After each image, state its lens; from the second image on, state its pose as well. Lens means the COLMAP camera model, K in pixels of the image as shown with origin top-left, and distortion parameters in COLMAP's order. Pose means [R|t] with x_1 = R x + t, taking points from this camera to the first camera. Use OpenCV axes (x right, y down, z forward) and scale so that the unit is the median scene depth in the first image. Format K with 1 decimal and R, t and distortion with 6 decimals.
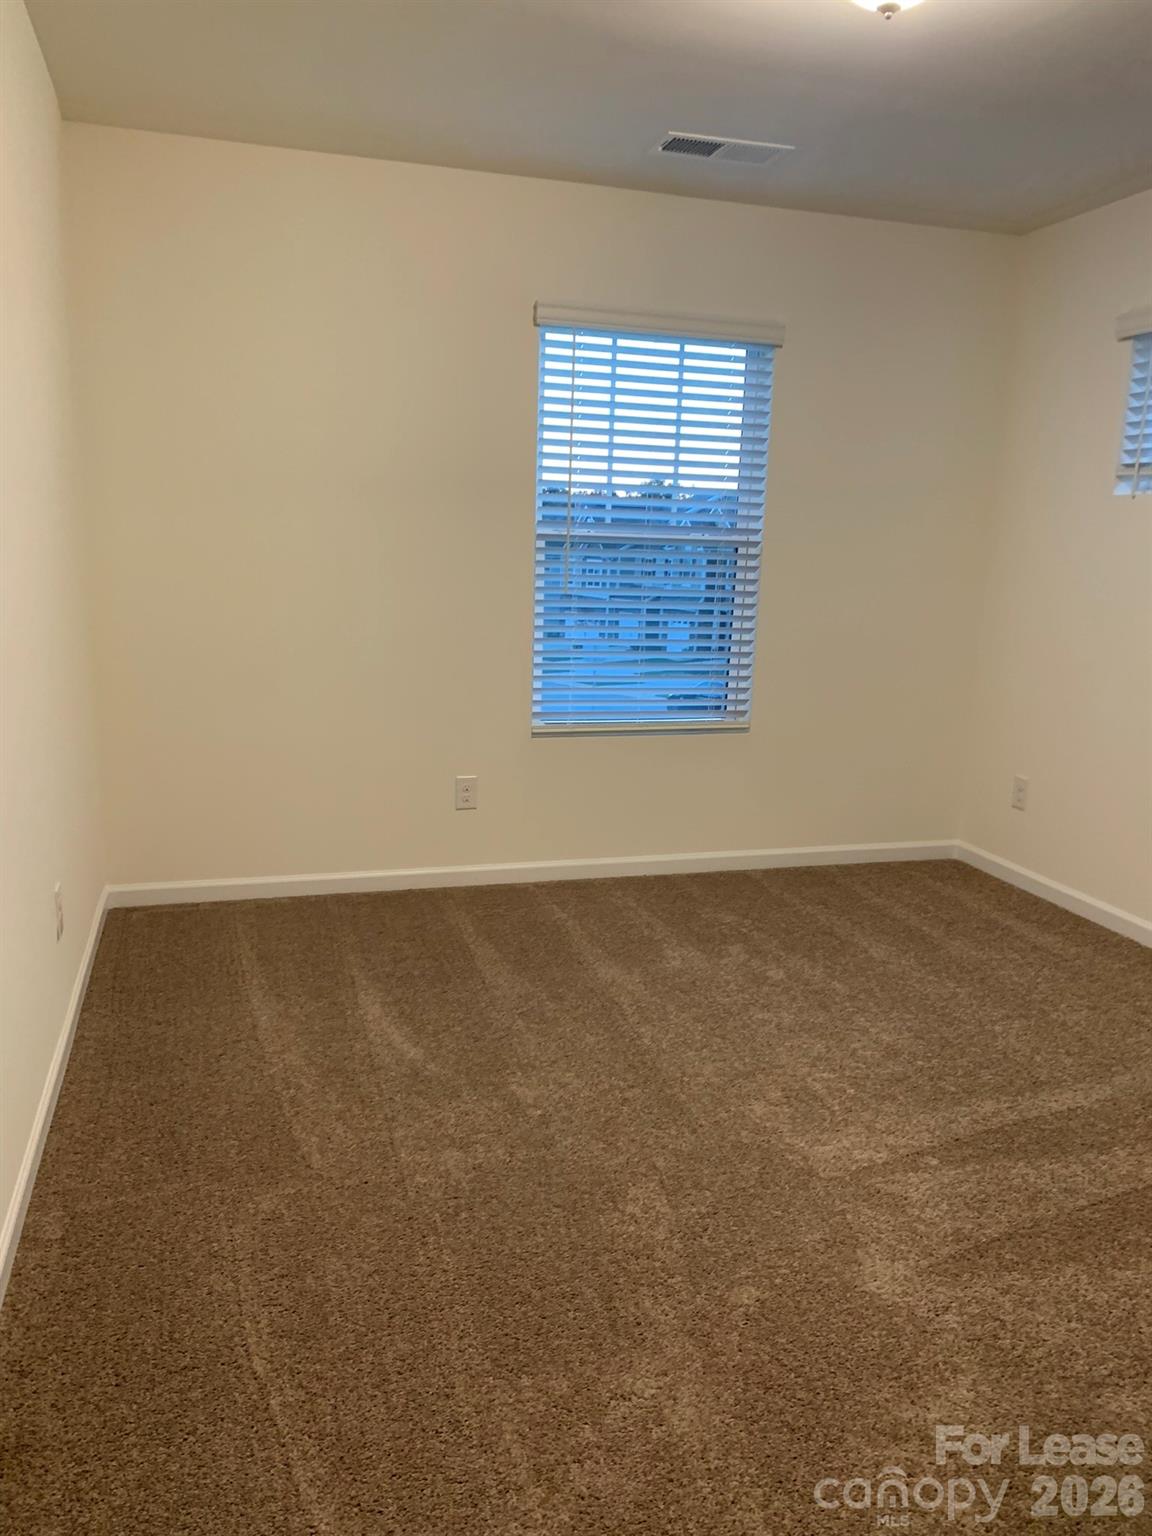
lens RADIAL K [[1161.7, 0, 572.8], [0, 1161.7, 773.0], [0, 0, 1]] dist [0.035927, -0.035506]
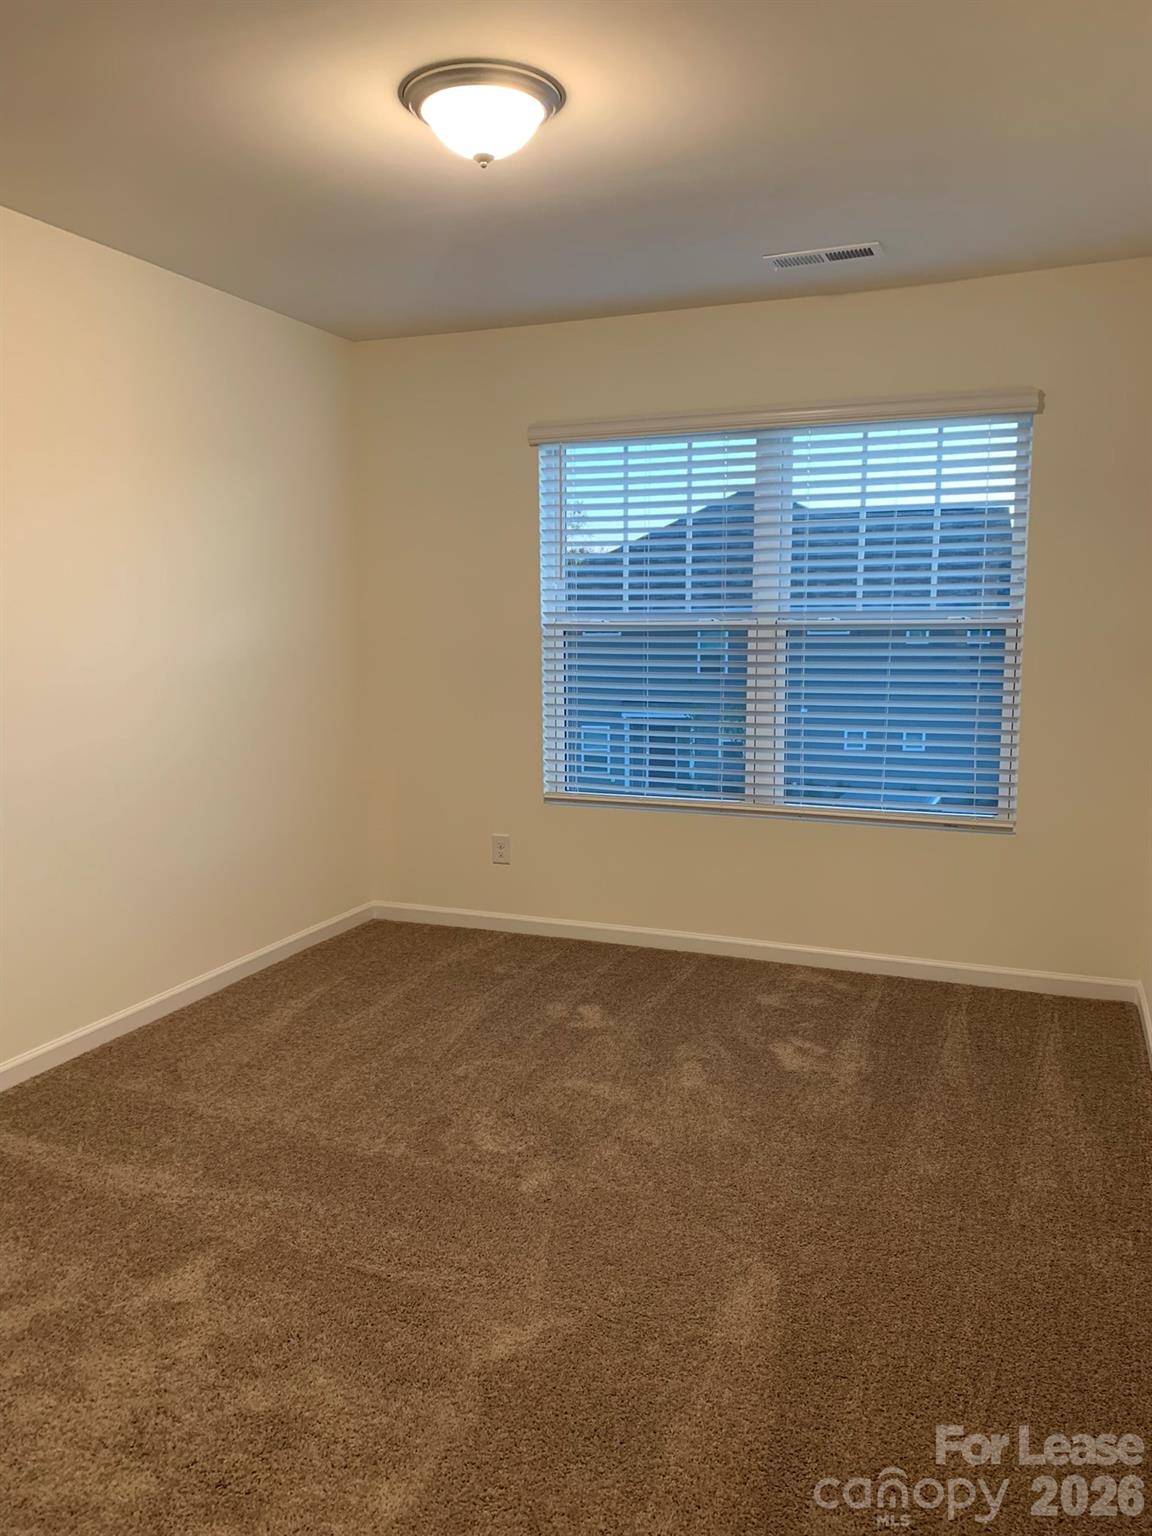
lens RADIAL K [[1161.7, 0, 566.9], [0, 1161.7, 762.5], [0, 0, 1]] dist [0.035927, -0.035506]
pose [[0.776602, 0.041993, -0.628590, 0.998421], [-0.095940, 0.994021, -0.052125, -0.022208], [0.622643, 0.100787, 0.775988, 0.215660]]
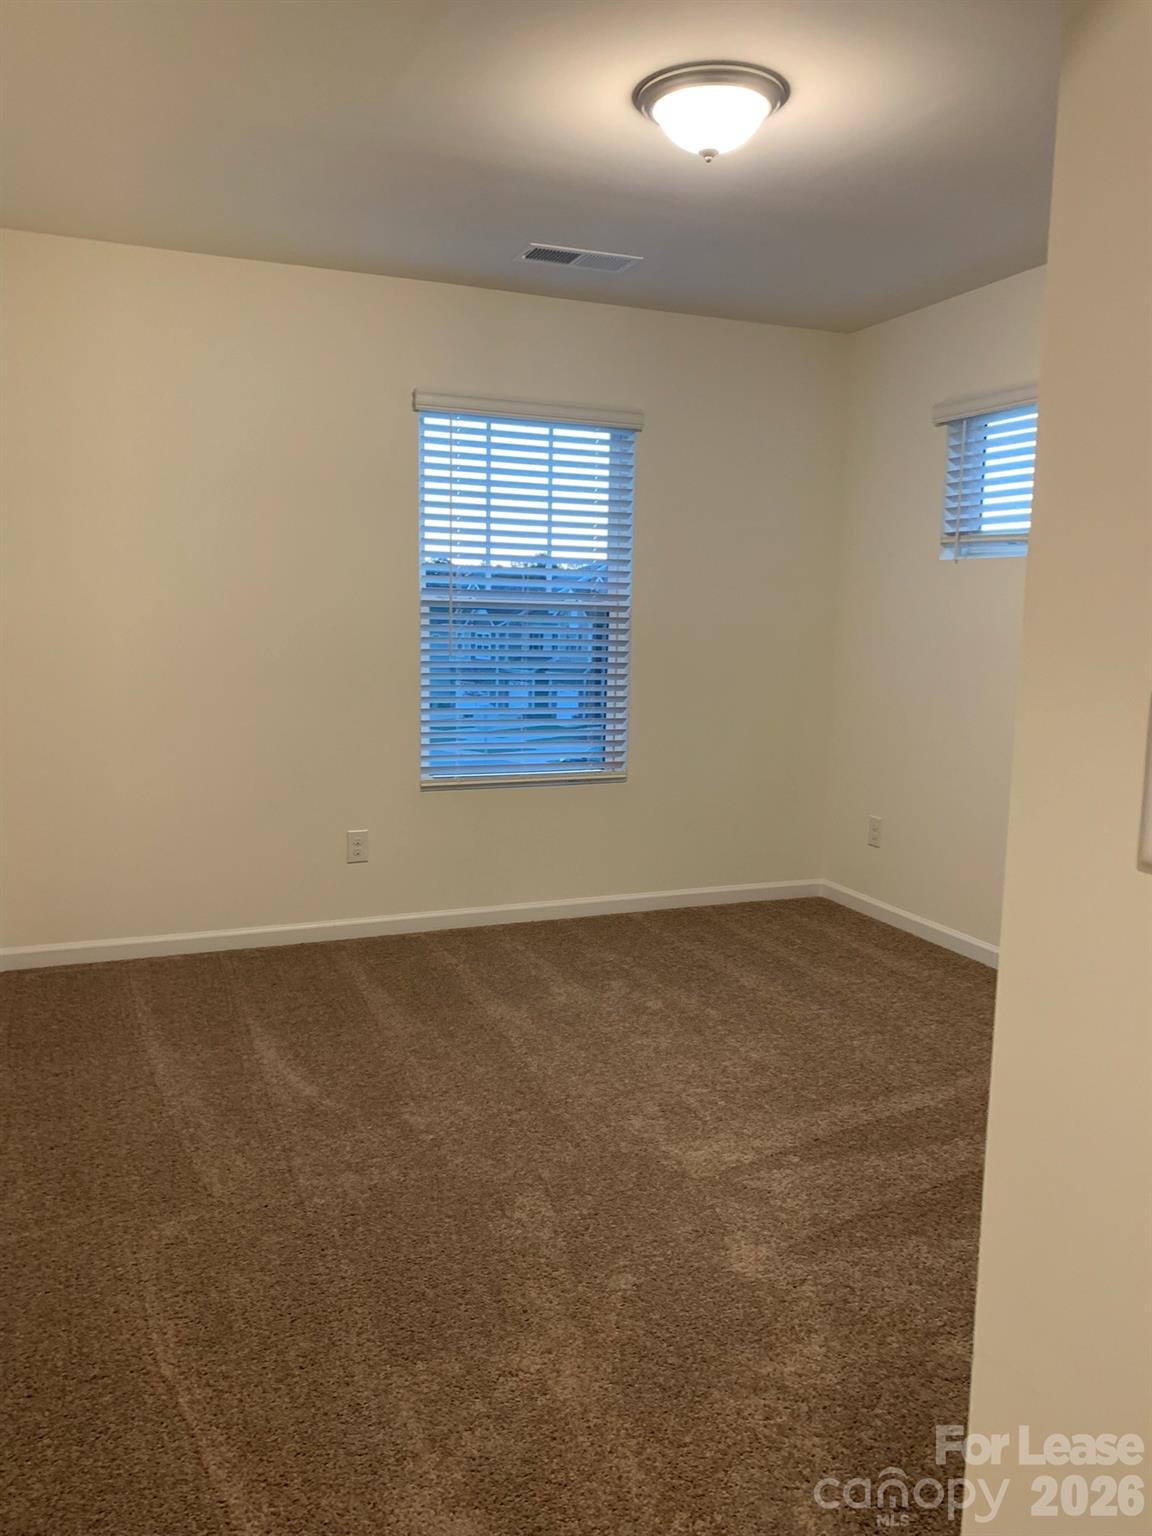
lens RADIAL K [[1161.7, 0, 569.9], [0, 1161.7, 748.6], [0, 0, 1]] dist [0.035927, -0.035506]
pose [[0.995589, -0.023987, 0.090707, 0.008089], [0.031187, 0.996402, -0.078810, 0.025608], [-0.088491, 0.081292, 0.992754, -0.084055]]
